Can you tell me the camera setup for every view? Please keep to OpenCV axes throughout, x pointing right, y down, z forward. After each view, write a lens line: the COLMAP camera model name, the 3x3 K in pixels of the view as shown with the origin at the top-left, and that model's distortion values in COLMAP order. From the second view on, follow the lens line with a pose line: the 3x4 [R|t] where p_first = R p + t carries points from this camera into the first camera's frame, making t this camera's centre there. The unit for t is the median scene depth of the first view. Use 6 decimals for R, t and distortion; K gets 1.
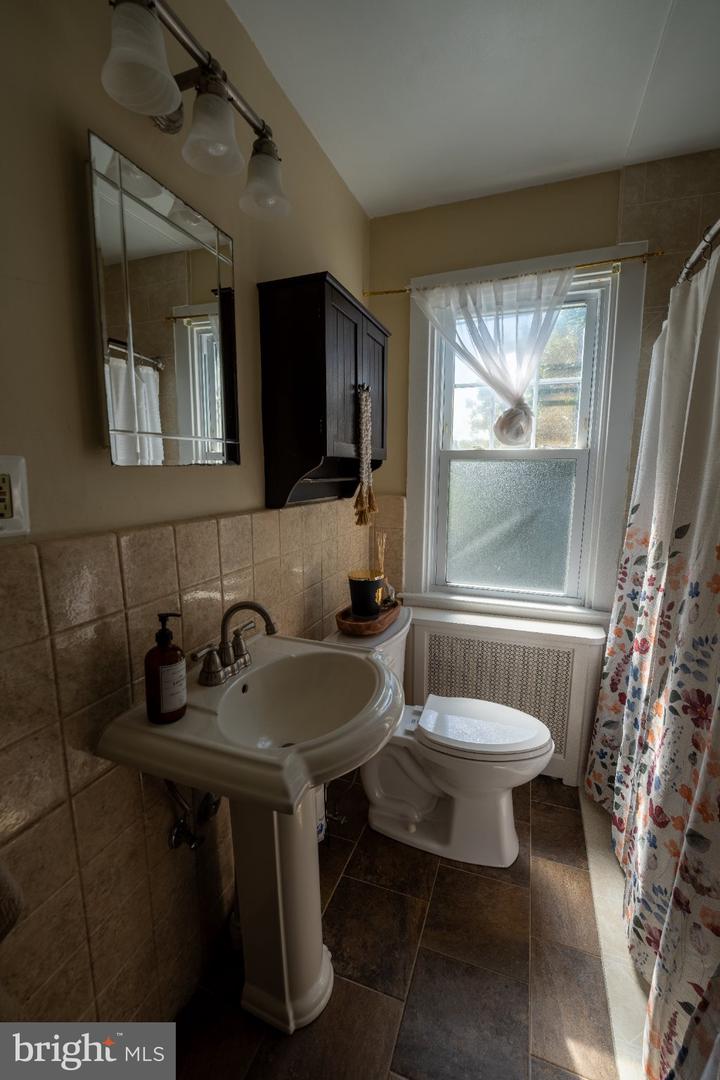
lens RADIAL K [[438.3, 0, 356.8], [0, 438.3, 539.4], [0, 0, 1]] dist [-0.024571, 0.001270]
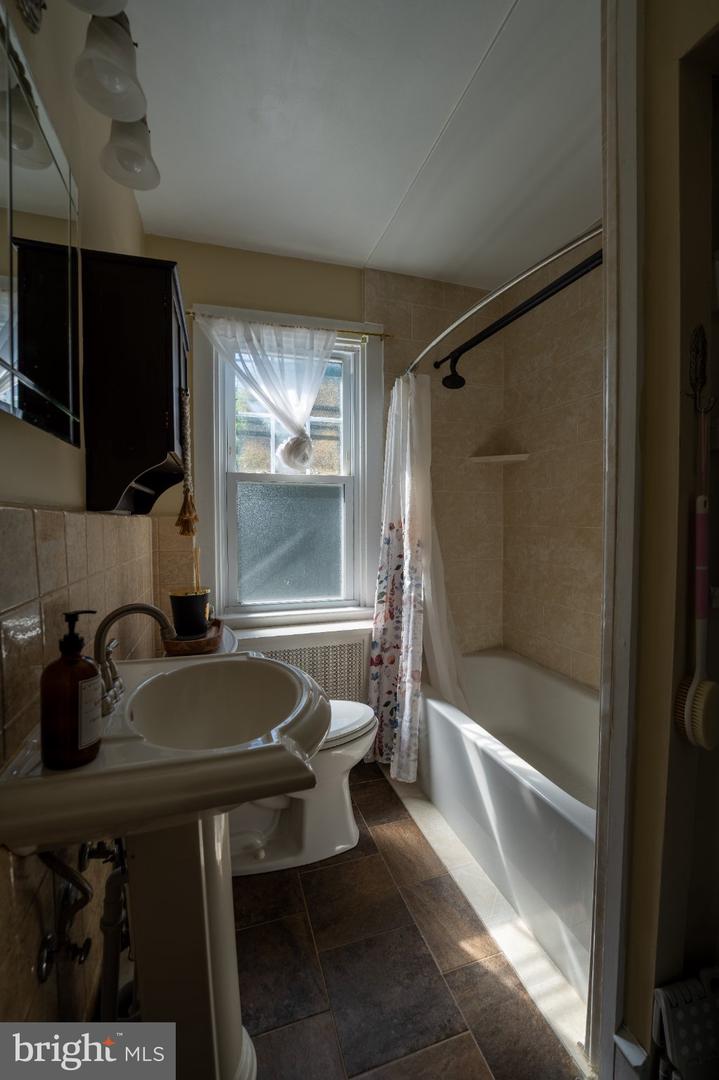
lens RADIAL K [[438.3, 0, 344.0], [0, 438.3, 541.4], [0, 0, 1]] dist [-0.024571, 0.001270]
pose [[0.791277, -0.027315, 0.610848, -0.259603], [0.097081, 0.991942, -0.081400, 0.077932], [-0.603702, 0.123711, 0.787553, 0.062256]]
